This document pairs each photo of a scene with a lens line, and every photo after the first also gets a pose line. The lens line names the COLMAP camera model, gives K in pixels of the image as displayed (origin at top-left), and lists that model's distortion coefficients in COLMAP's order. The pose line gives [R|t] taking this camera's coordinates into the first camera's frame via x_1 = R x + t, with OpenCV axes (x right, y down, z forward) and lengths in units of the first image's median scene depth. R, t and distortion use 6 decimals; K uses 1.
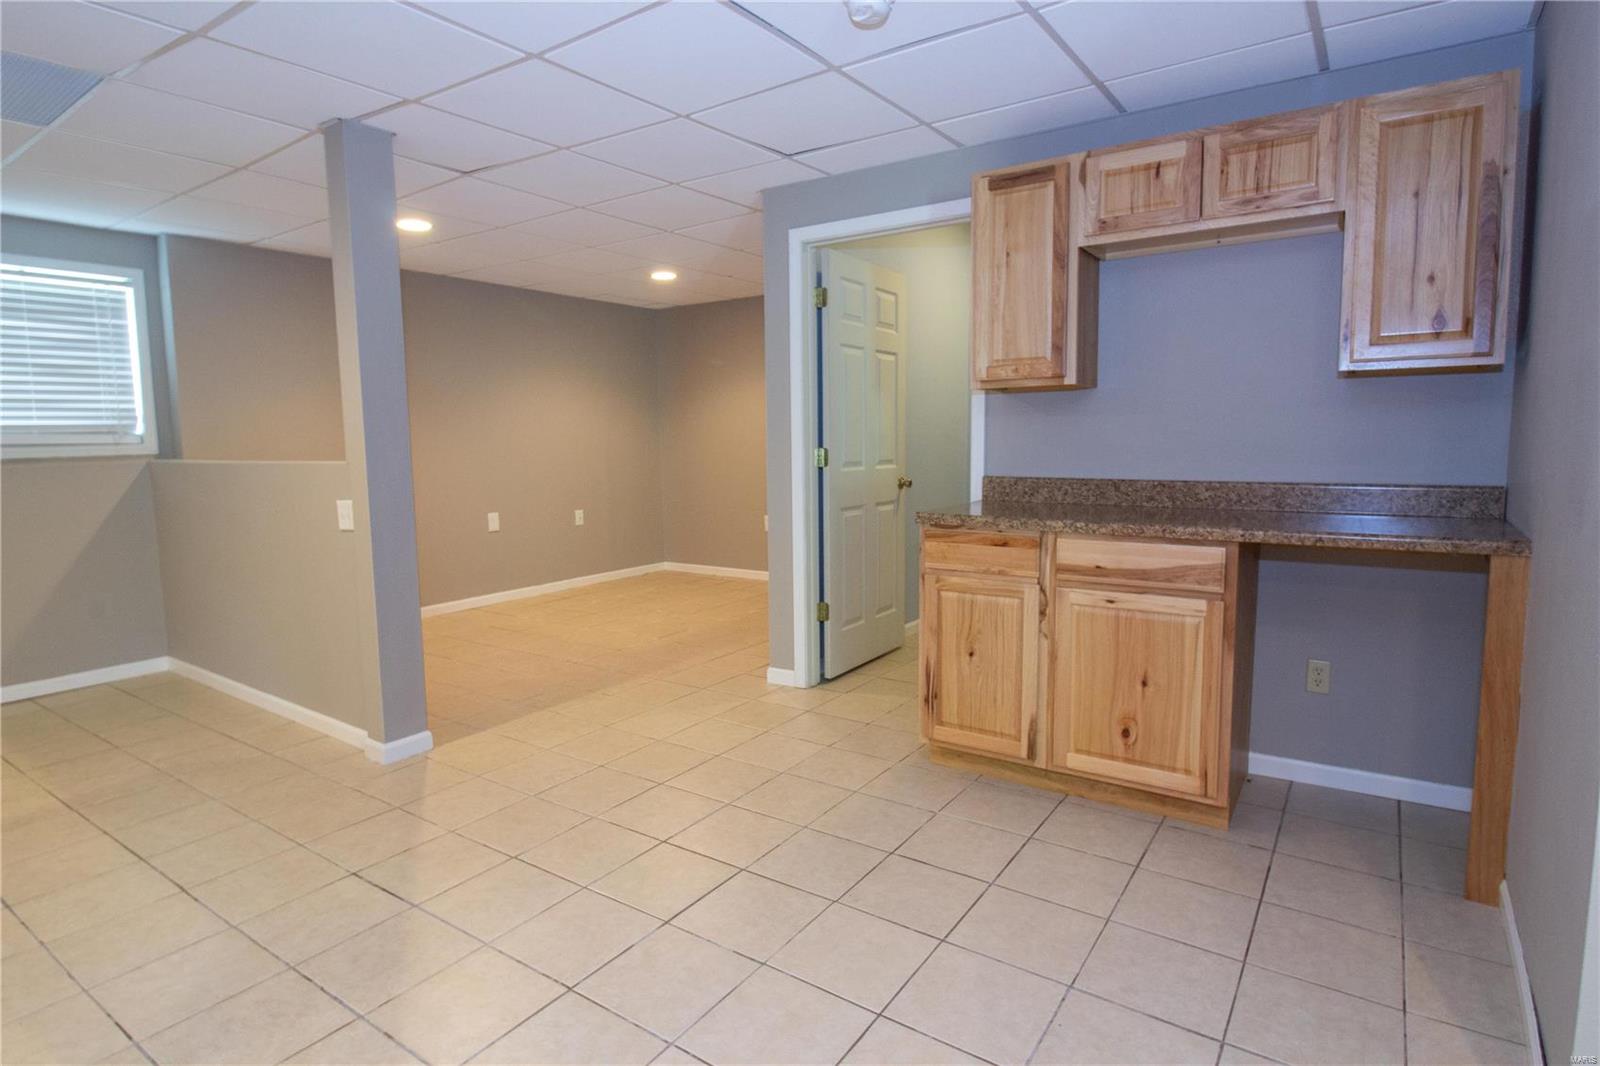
lens RADIAL K [[841.6, 0, 808.4], [0, 841.6, 523.0], [0, 0, 1]] dist [-0.000738, -0.000598]
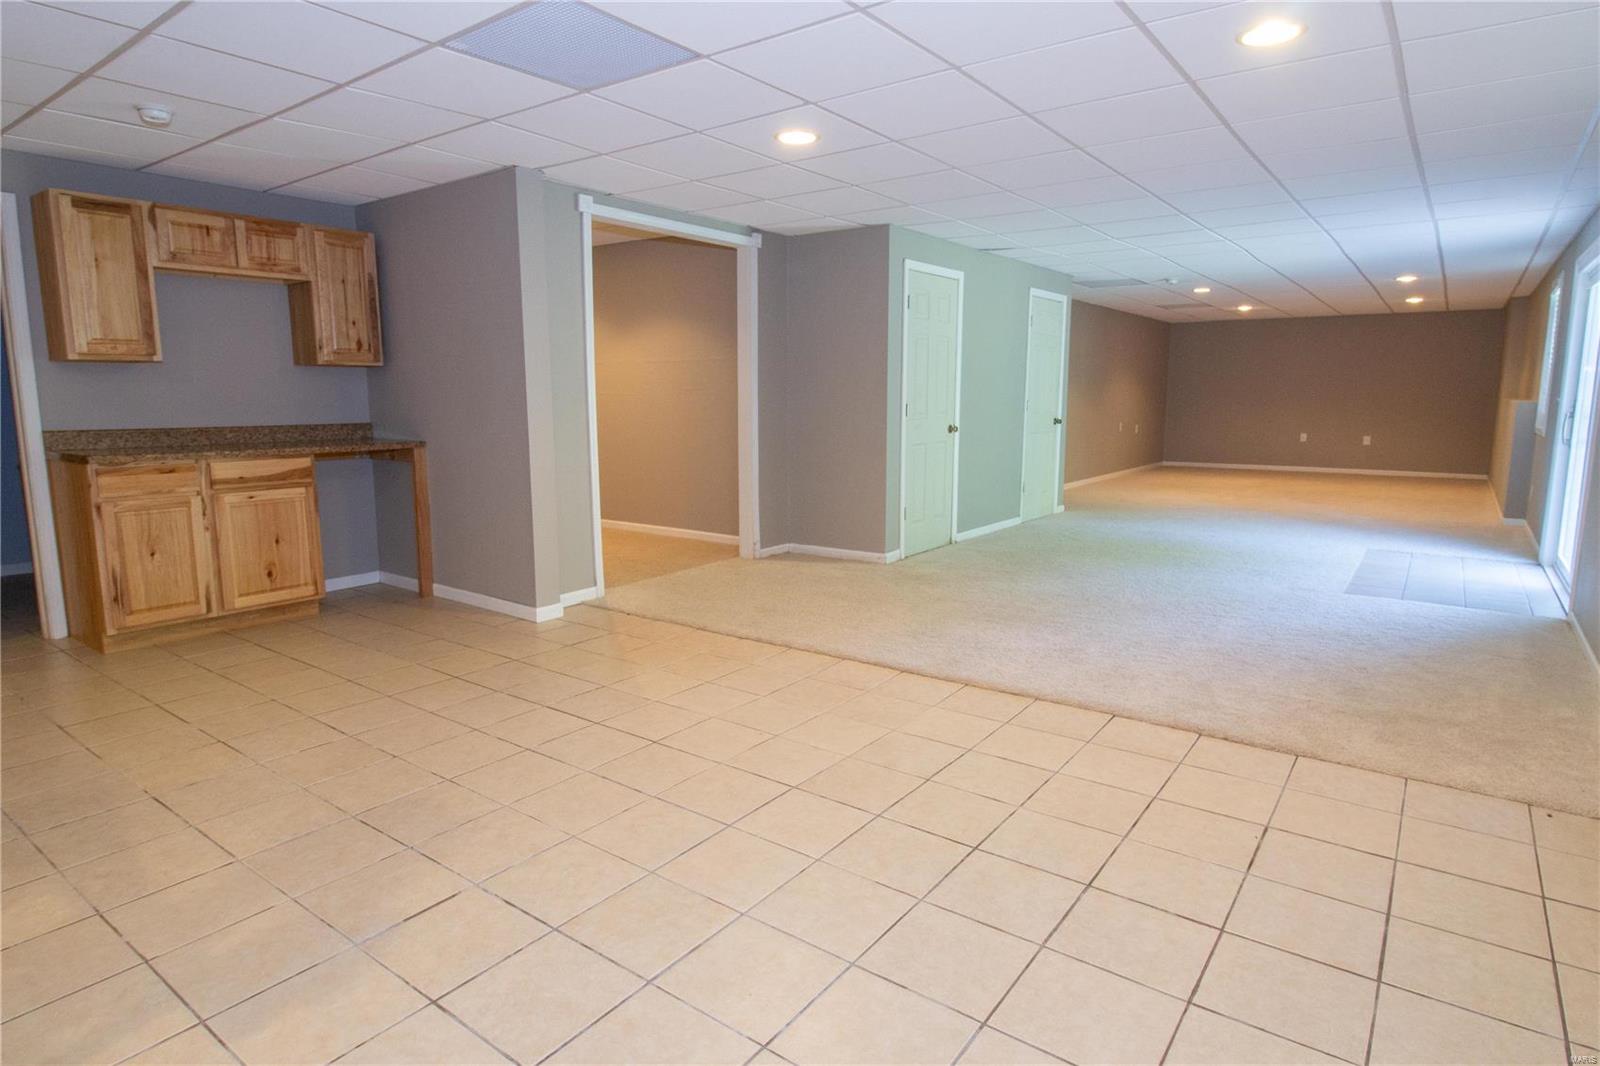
lens RADIAL K [[874.1, 0, 800.5], [0, 874.1, 516.4], [0, 0, 1]] dist [0.002016, -0.000147]
pose [[0.035507, -0.127046, 0.991261, -1.216947], [0.104628, 0.986908, 0.122740, 0.029609], [-0.993877, 0.099356, 0.048335, -0.141648]]
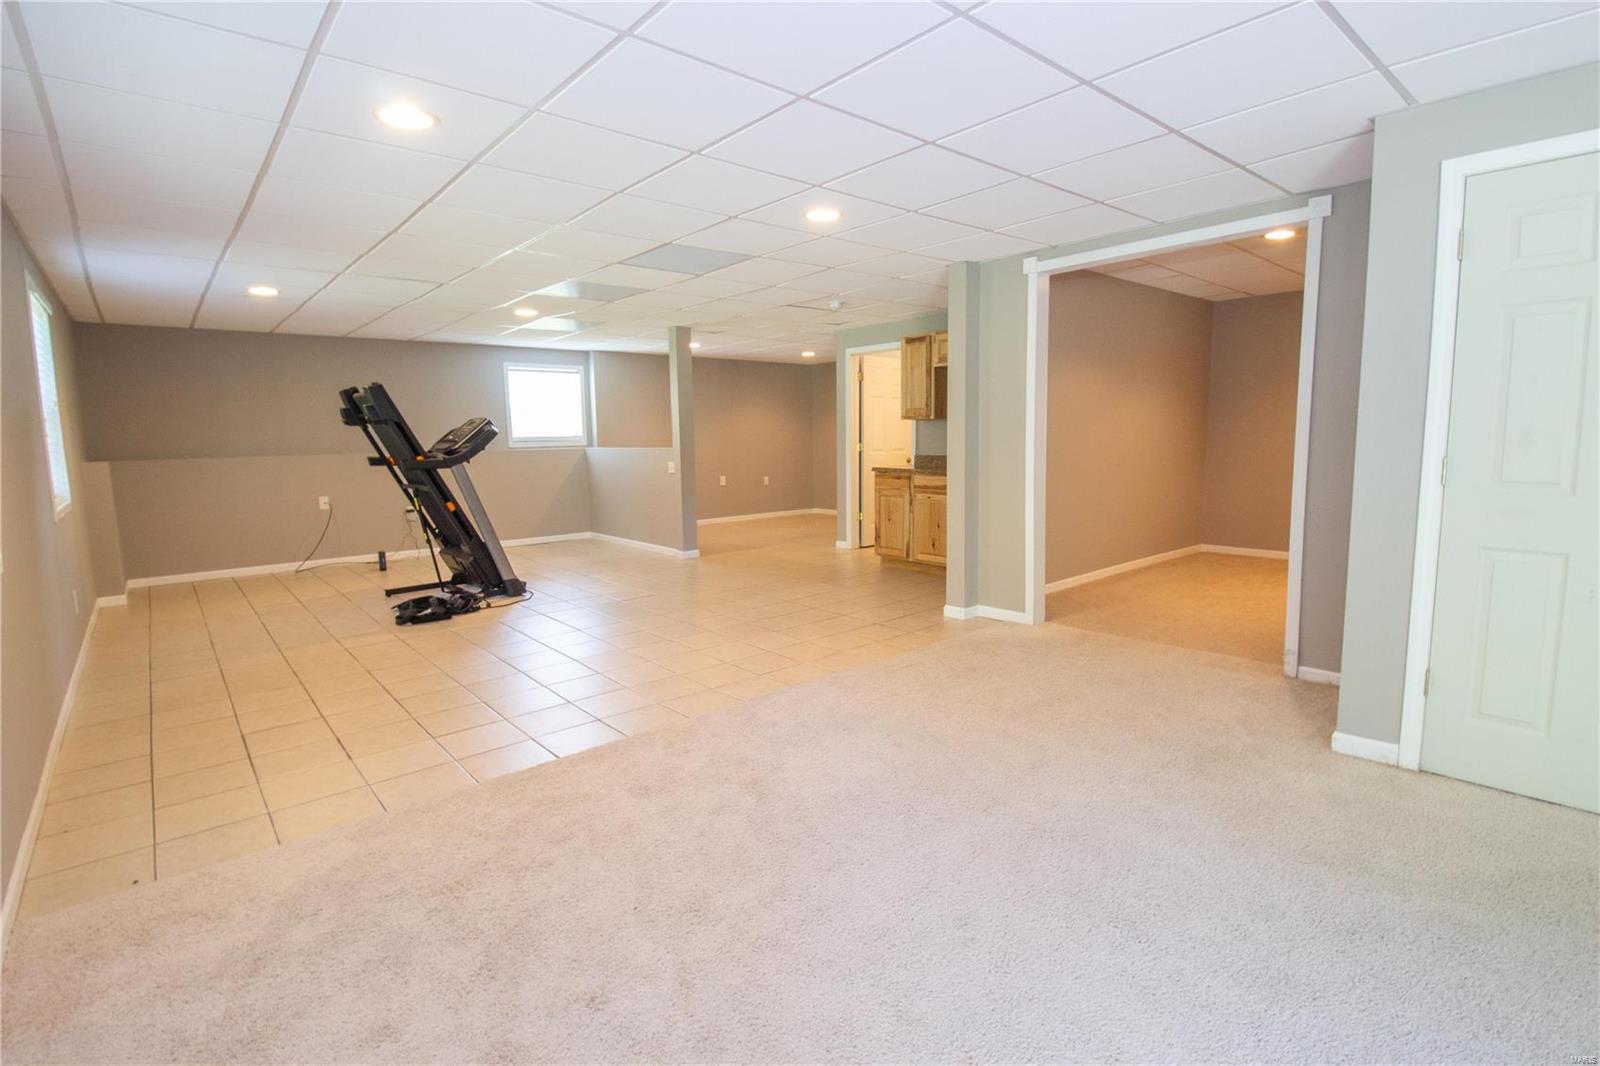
lens RADIAL K [[758.5, 0, 800.0], [0, 758.5, 533.0], [0, 0, 1]] dist [-0.018807, -0.000103]
pose [[0.967310, 0.031936, -0.251579, 0.540344], [-0.024606, 0.999178, 0.032229, 0.129306], [0.252401, -0.024986, 0.967300, -1.449911]]
